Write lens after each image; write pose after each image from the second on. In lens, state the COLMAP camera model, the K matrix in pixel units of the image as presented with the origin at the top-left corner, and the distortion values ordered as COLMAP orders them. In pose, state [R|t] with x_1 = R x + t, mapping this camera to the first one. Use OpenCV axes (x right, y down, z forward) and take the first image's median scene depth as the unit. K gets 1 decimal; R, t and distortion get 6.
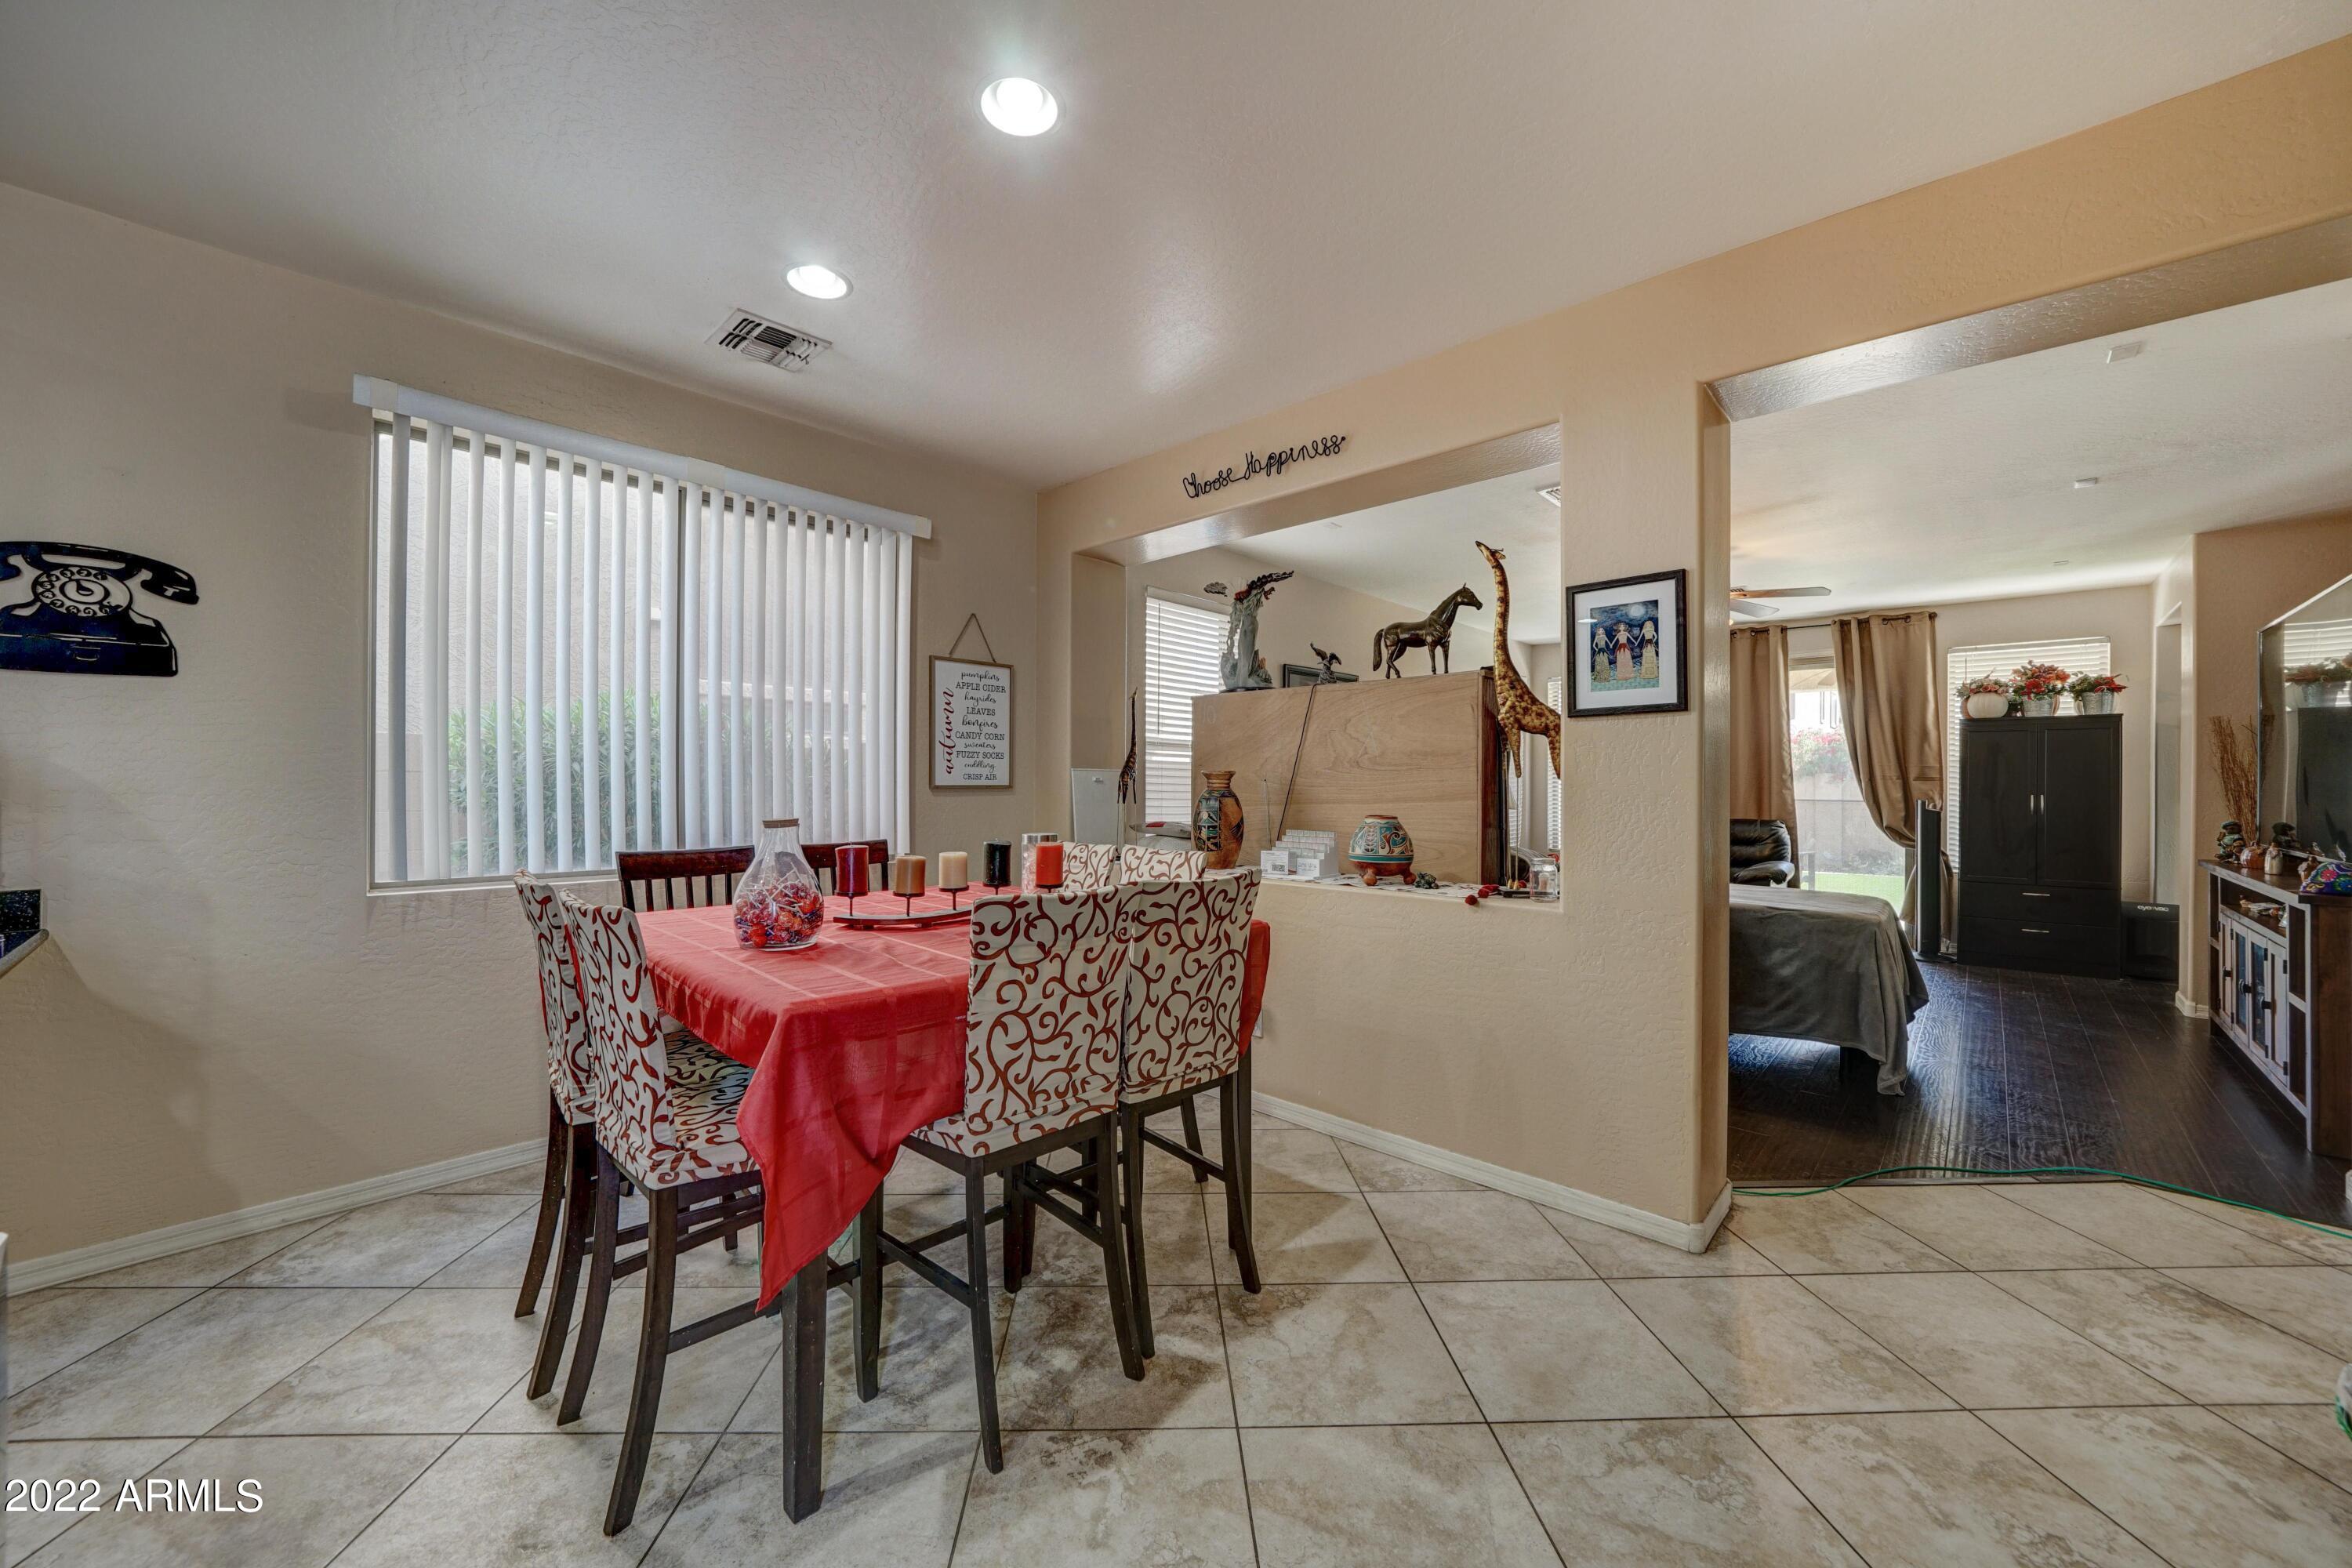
lens RADIAL K [[866.9, 0, 1171.7], [0, 866.9, 783.5], [0, 0, 1]] dist [-0.006839, 0.000051]
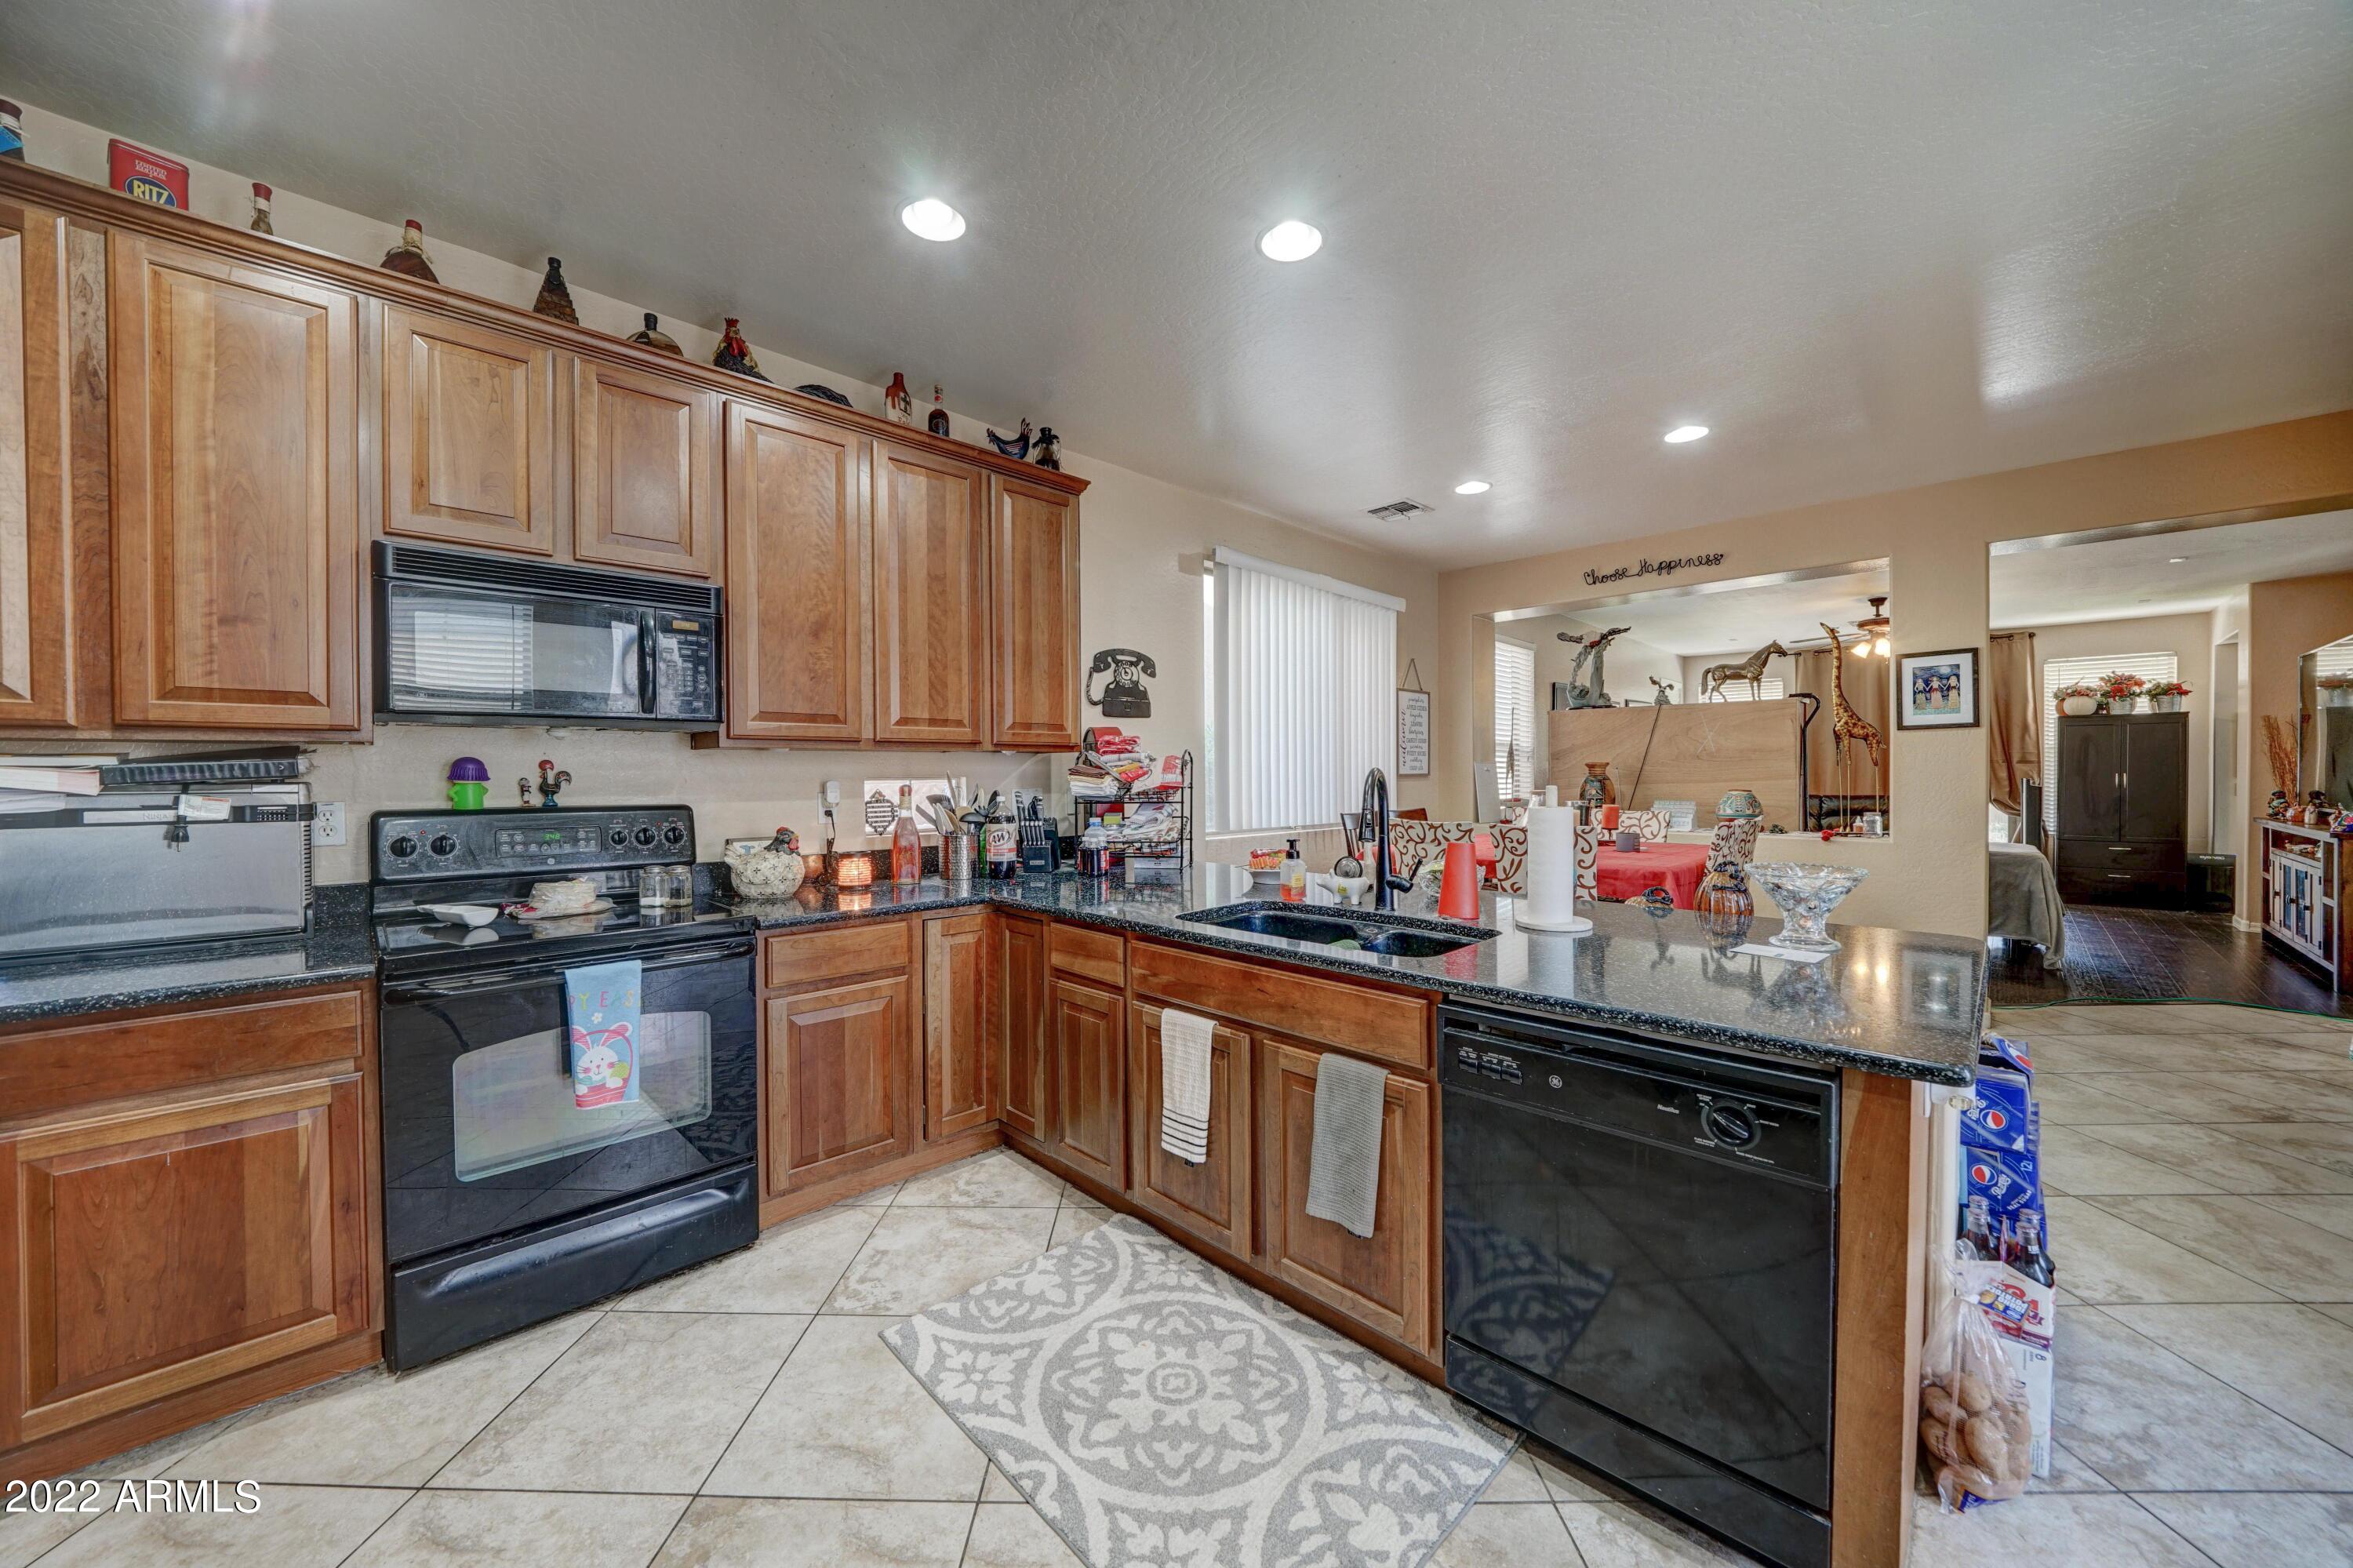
lens RADIAL K [[839.3, 0, 1181.3], [0, 839.3, 784.7], [0, 0, 1]] dist [-0.002746, -0.000011]
pose [[0.999807, -0.010616, -0.016500, -0.616479], [0.010839, 0.999851, 0.013443, -0.003396], [0.016355, -0.013619, 0.999773, -0.455587]]
